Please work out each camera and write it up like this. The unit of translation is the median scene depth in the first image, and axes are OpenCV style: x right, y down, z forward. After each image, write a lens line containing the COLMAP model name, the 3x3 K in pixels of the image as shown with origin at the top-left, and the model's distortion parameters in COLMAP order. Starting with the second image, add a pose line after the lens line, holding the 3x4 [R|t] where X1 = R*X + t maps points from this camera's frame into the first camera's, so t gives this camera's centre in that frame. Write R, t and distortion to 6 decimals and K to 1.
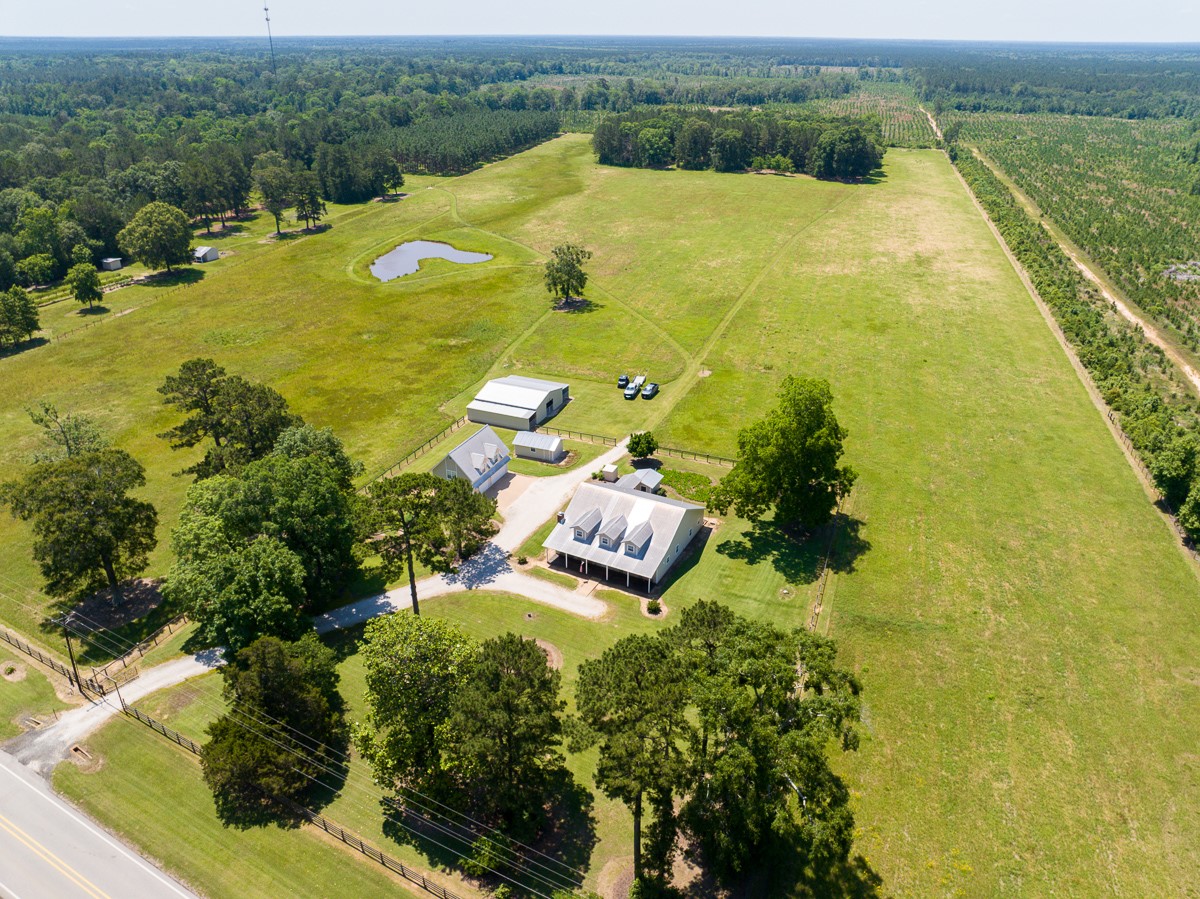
lens RADIAL K [[844.6, 0, 605.8], [0, 844.6, 441.9], [0, 0, 1]] dist [-0.037183, -0.003519]
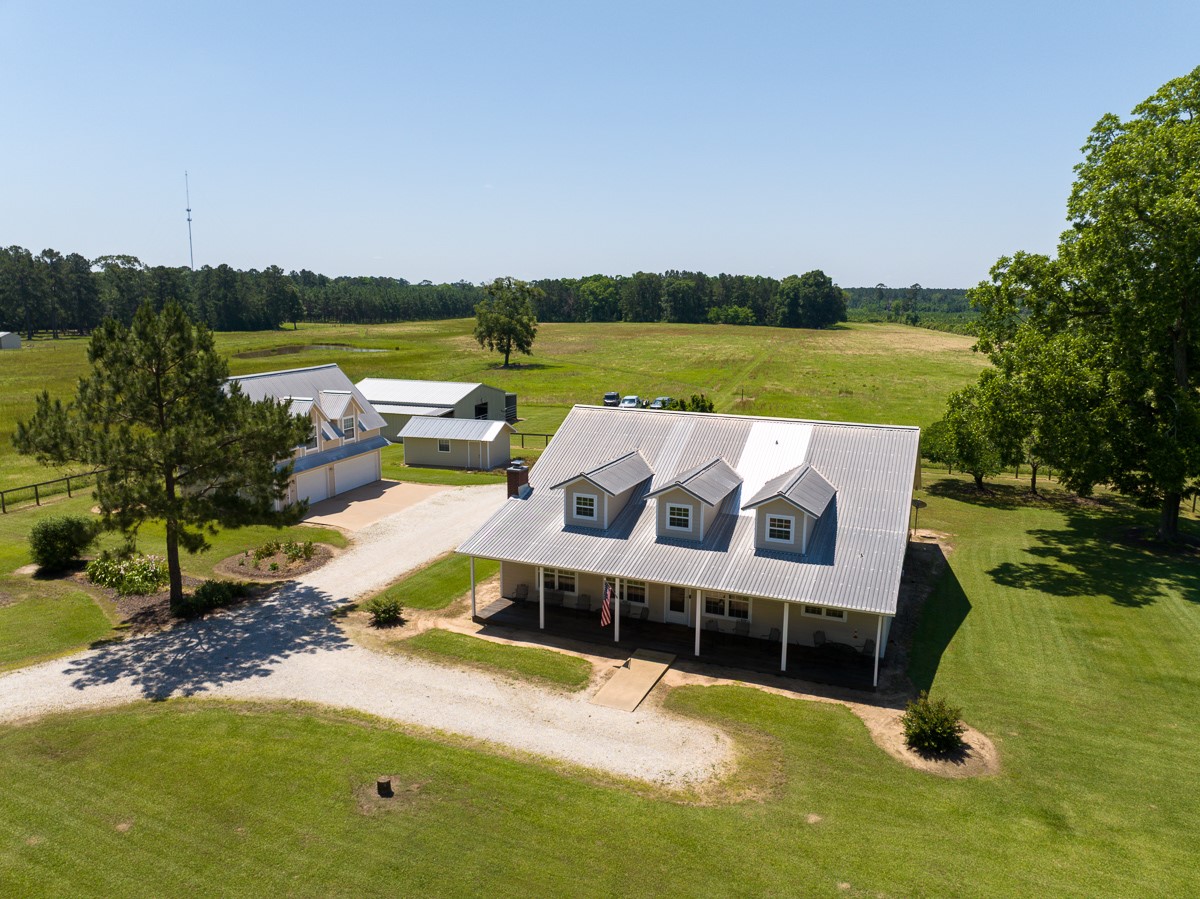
lens RADIAL K [[844.6, 0, 605.8], [0, 844.6, 441.9], [0, 0, 1]] dist [-0.037183, -0.003519]
pose [[0.996370, -0.008408, 0.084708, -0.048150], [0.031262, 0.961717, -0.272256, 0.164726], [-0.079176, 0.273916, 0.958489, 0.701677]]
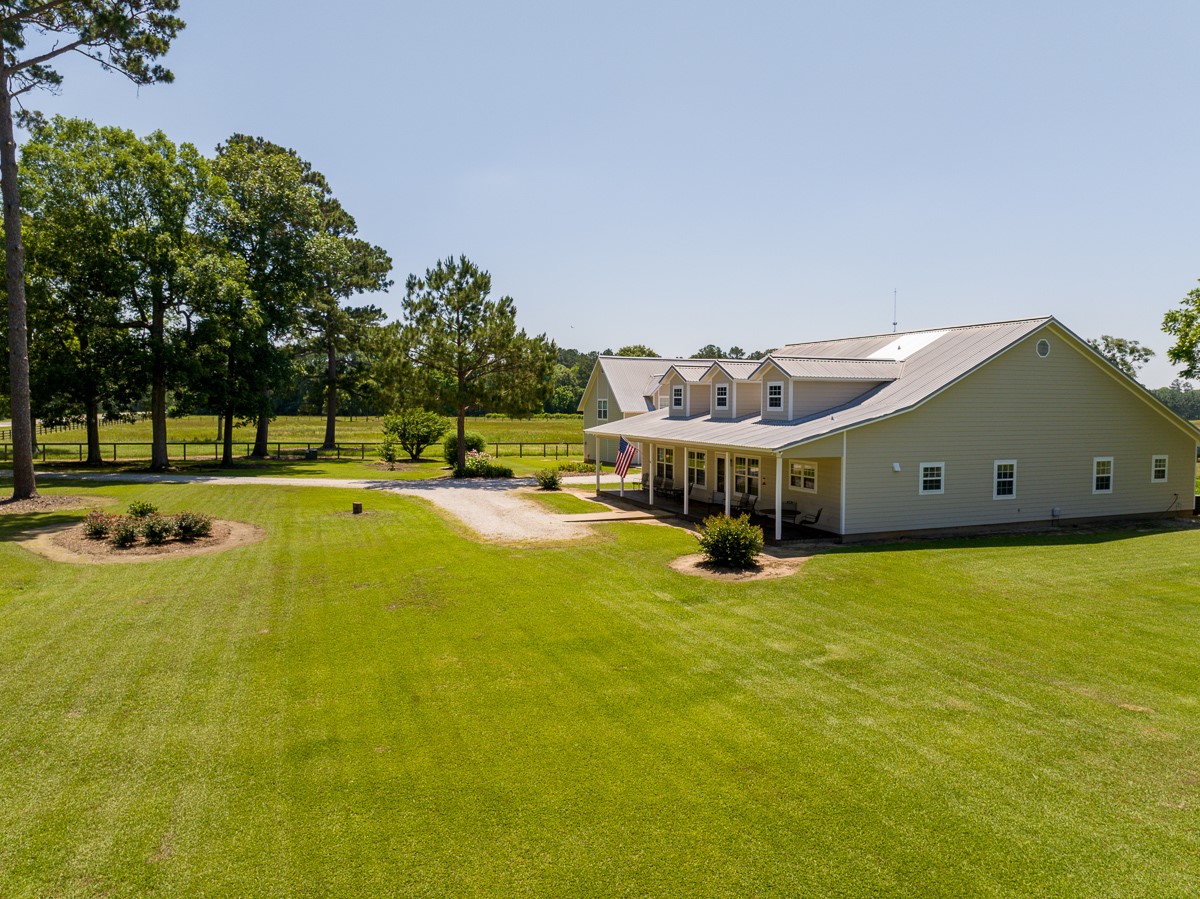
lens RADIAL K [[844.6, 0, 605.8], [0, 844.6, 441.9], [0, 0, 1]] dist [-0.037183, -0.003519]
pose [[0.751281, 0.030820, -0.659262, 0.161670], [-0.290890, 0.912112, -0.288852, 0.224030], [0.592418, 0.408782, 0.694218, 0.751811]]
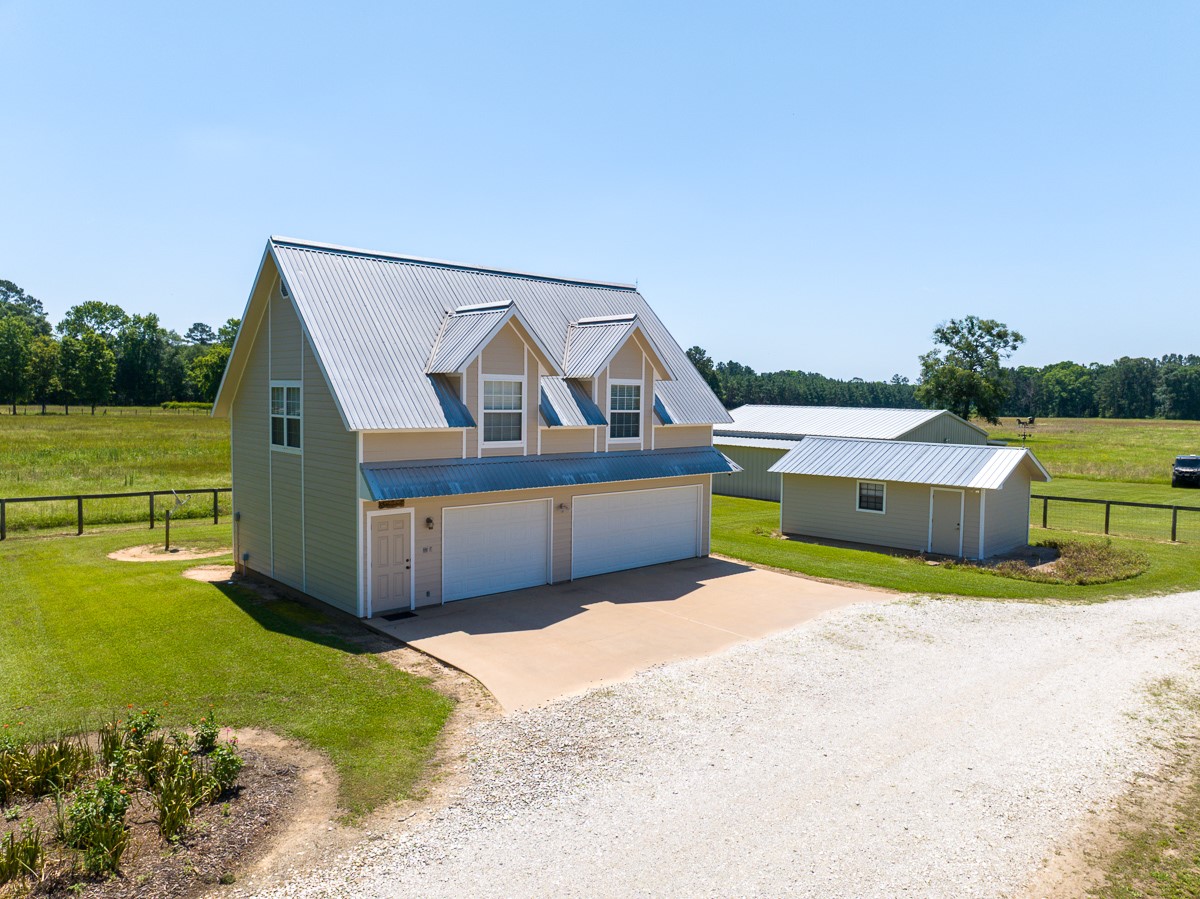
lens RADIAL K [[844.6, 0, 605.8], [0, 844.6, 441.9], [0, 0, 1]] dist [-0.037183, -0.003519]
pose [[0.916707, 0.036226, -0.397915, -0.082067], [-0.188393, 0.917422, -0.350493, 0.095566], [0.352359, 0.396264, 0.847831, 1.010745]]
